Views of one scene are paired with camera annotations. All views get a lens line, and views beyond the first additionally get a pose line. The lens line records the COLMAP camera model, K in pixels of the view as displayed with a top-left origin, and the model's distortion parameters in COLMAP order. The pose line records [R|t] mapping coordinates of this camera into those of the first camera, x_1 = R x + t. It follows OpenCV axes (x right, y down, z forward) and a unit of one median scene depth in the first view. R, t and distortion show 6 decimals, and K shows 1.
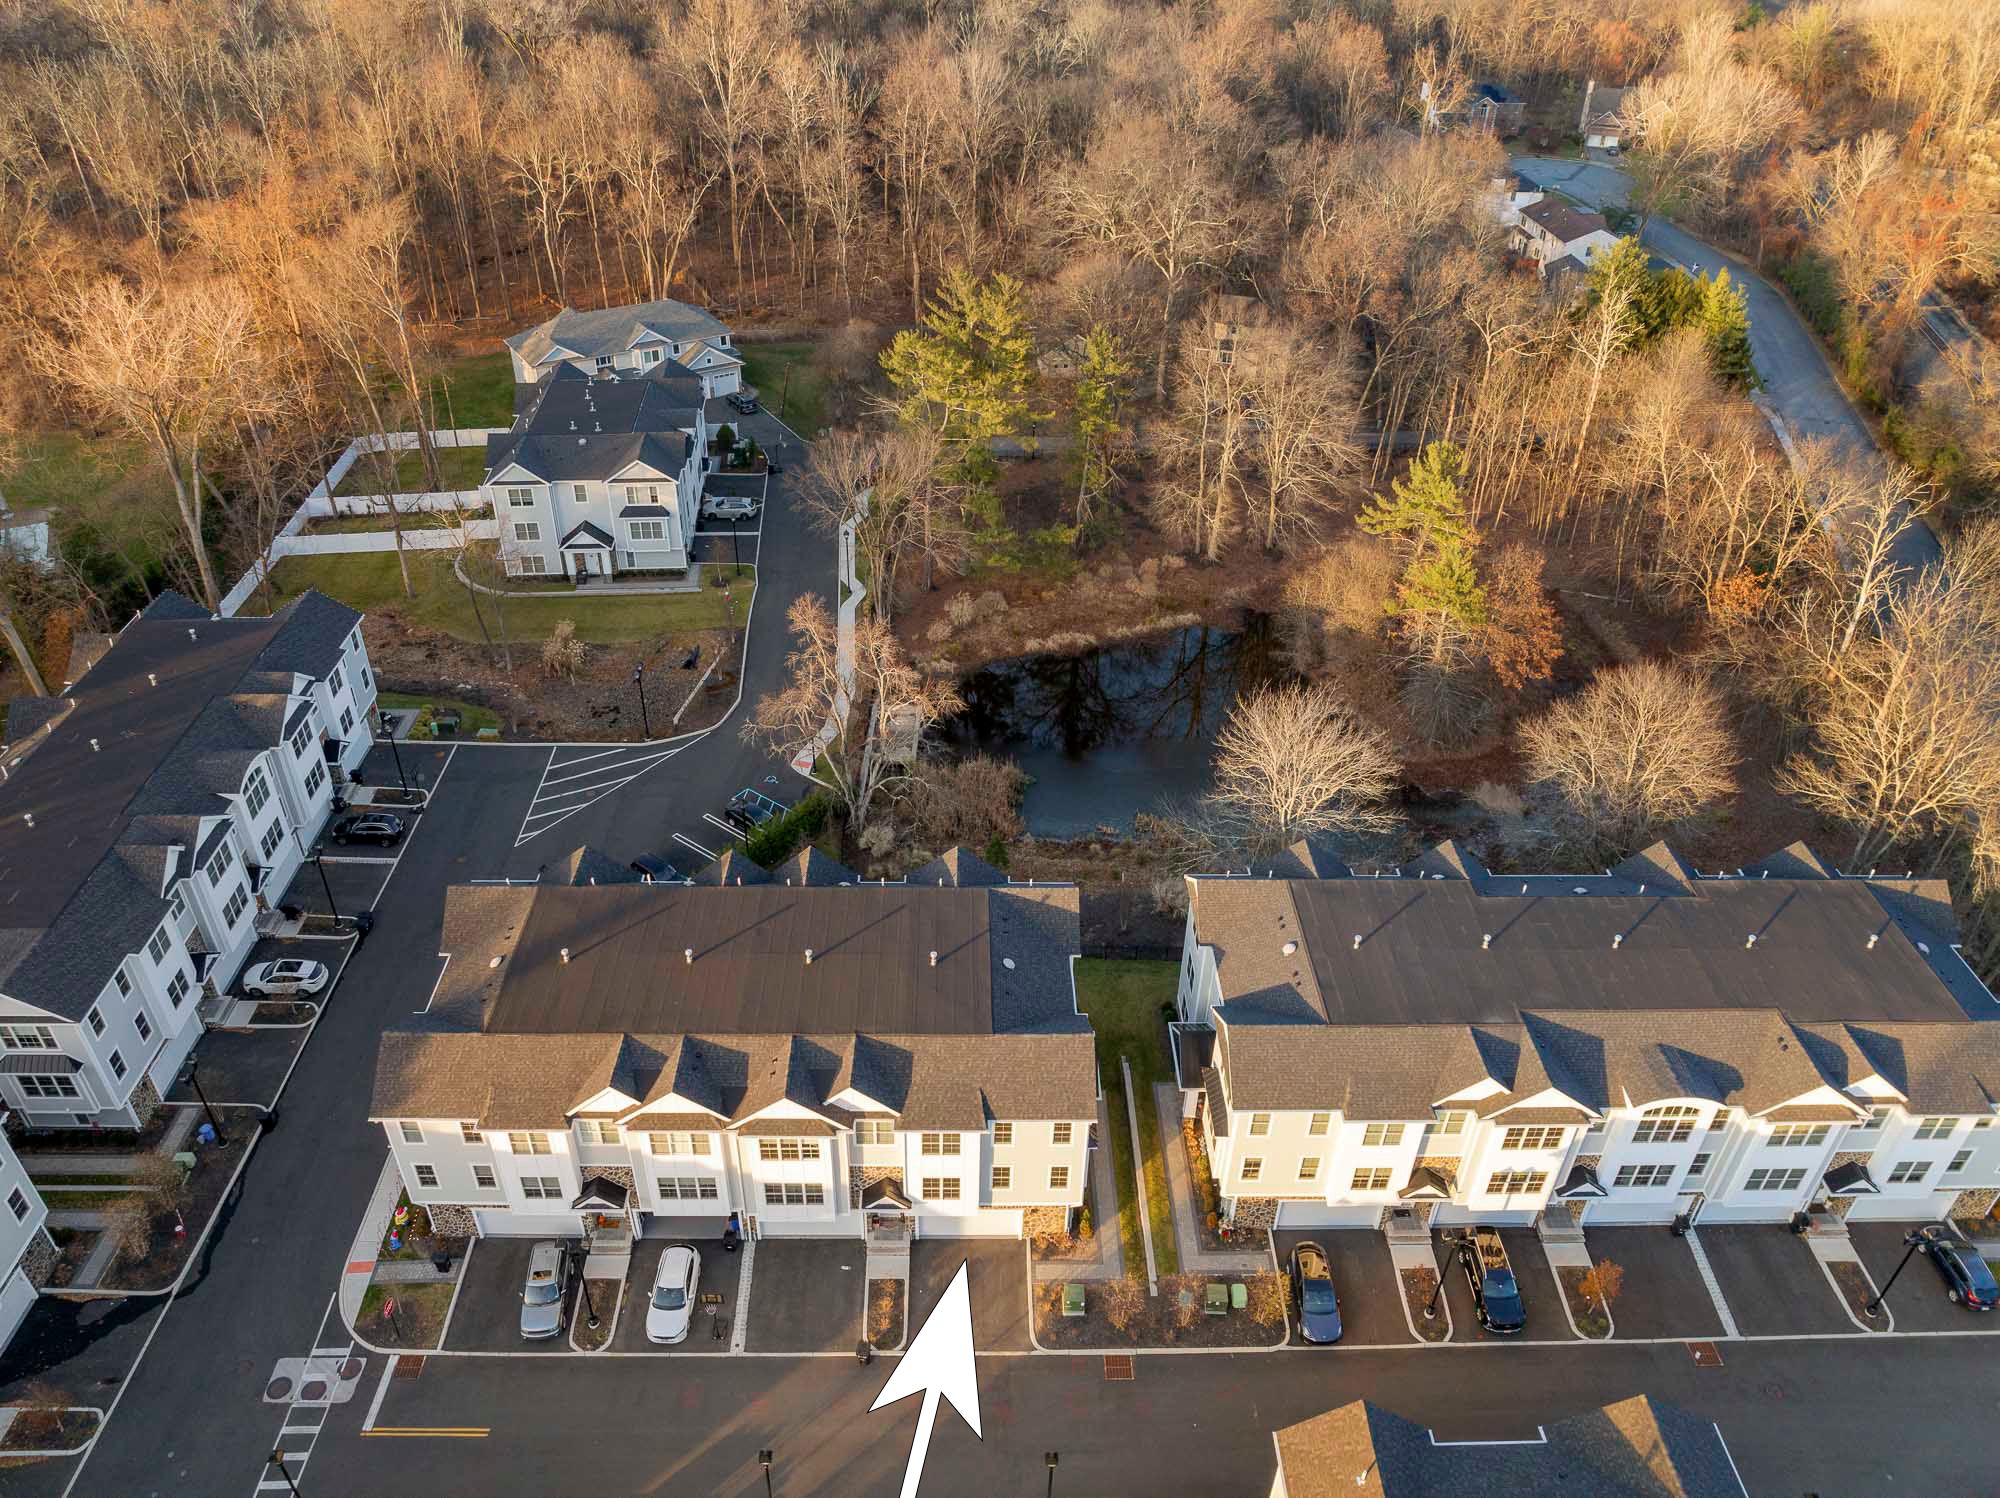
lens RADIAL K [[1417.1, 0, 1000.0], [0, 1417.1, 749.0], [0, 0, 1]] dist [-0.039705, 0.006405]
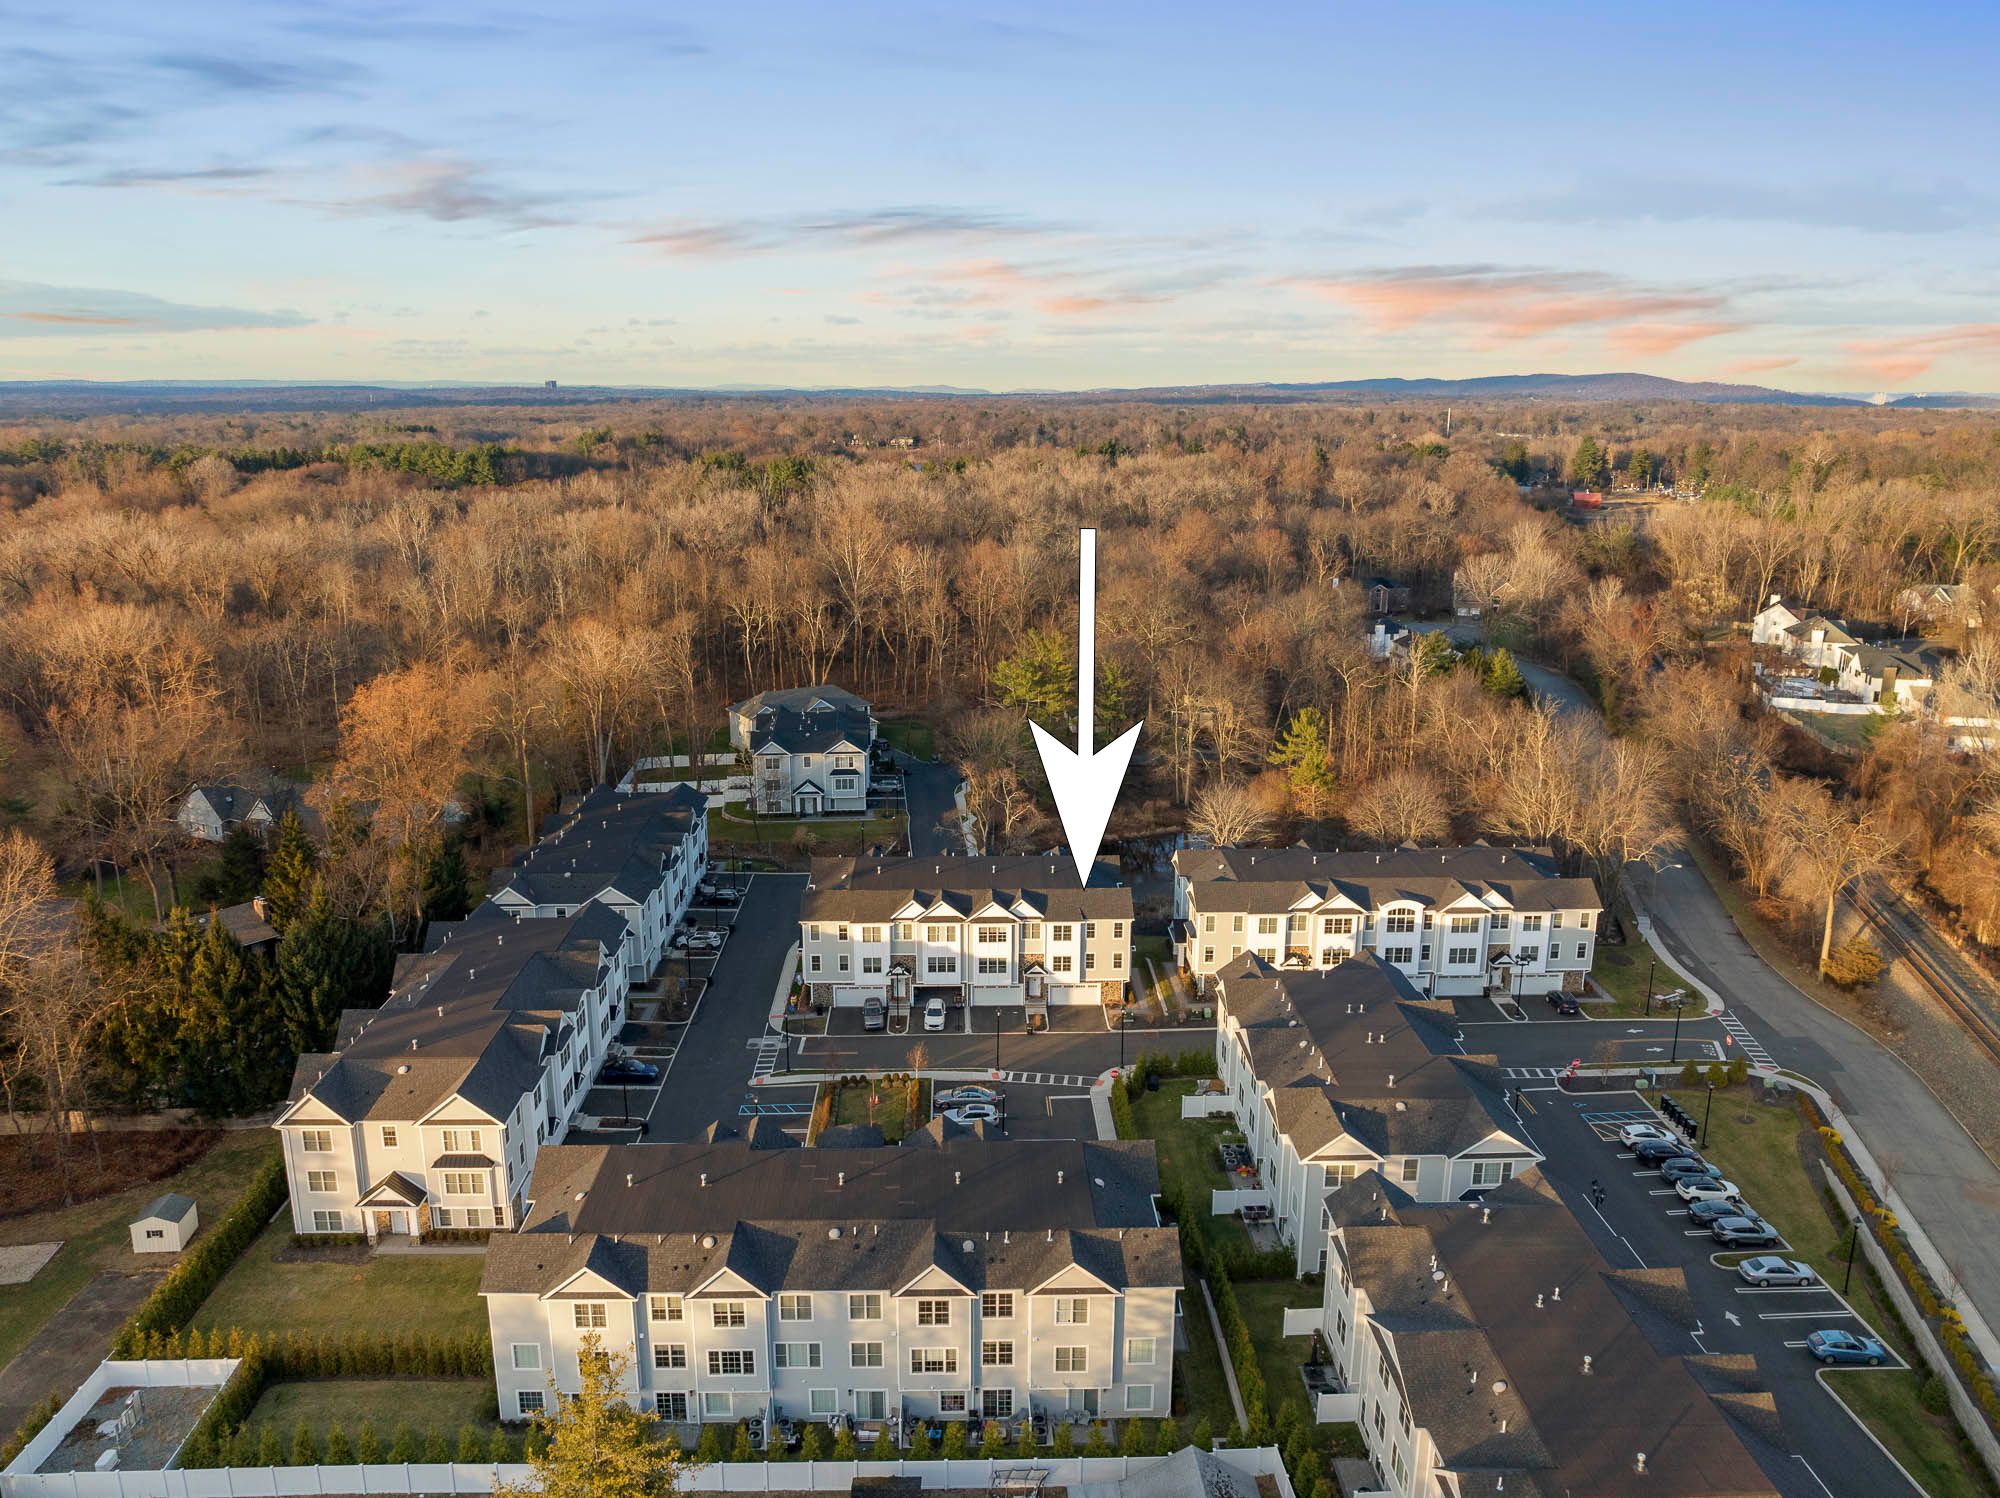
lens RADIAL K [[1491.6, 0, 1000.0], [0, 1491.6, 749.0], [0, 0, 1]] dist [-0.003884, -0.088093]
pose [[0.999795, -0.019429, 0.005756, -0.138581], [0.020189, 0.930614, -0.365445, 0.811573], [0.001744, 0.365486, 0.930815, -1.167497]]
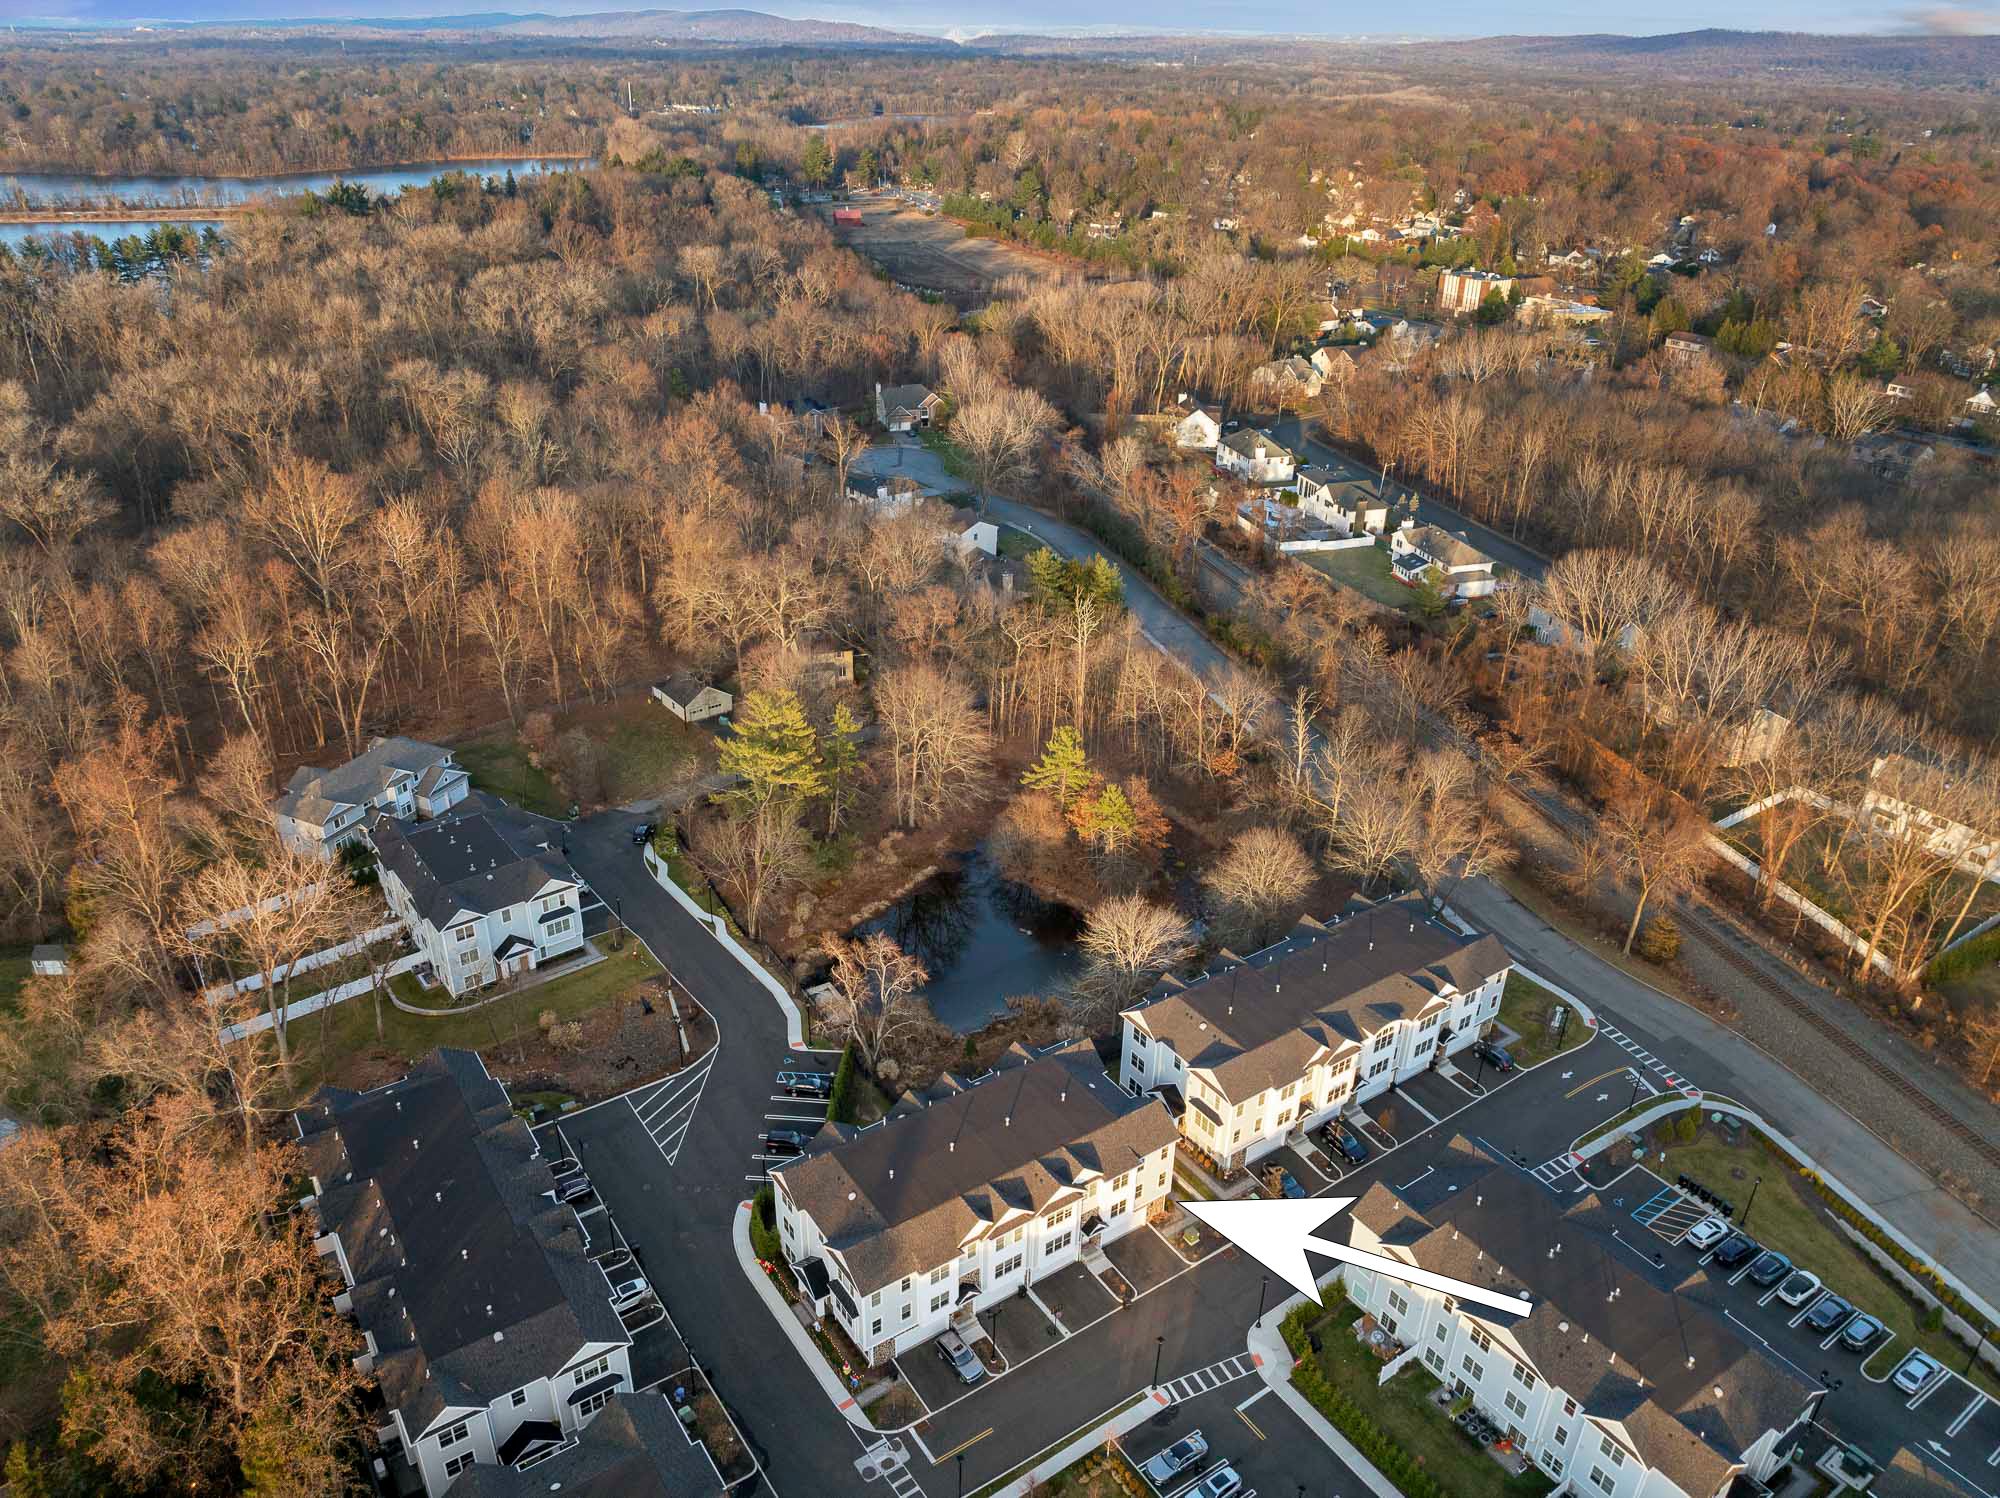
lens RADIAL K [[1443.3, 0, 1000.0], [0, 1443.3, 749.0], [0, 0, 1]] dist [-0.036815, -0.000353]
pose [[0.830758, -0.252181, 0.496232, -0.952270], [0.310077, 0.950017, -0.036318, -0.244593], [-0.462271, 0.184042, 0.867430, -0.686476]]
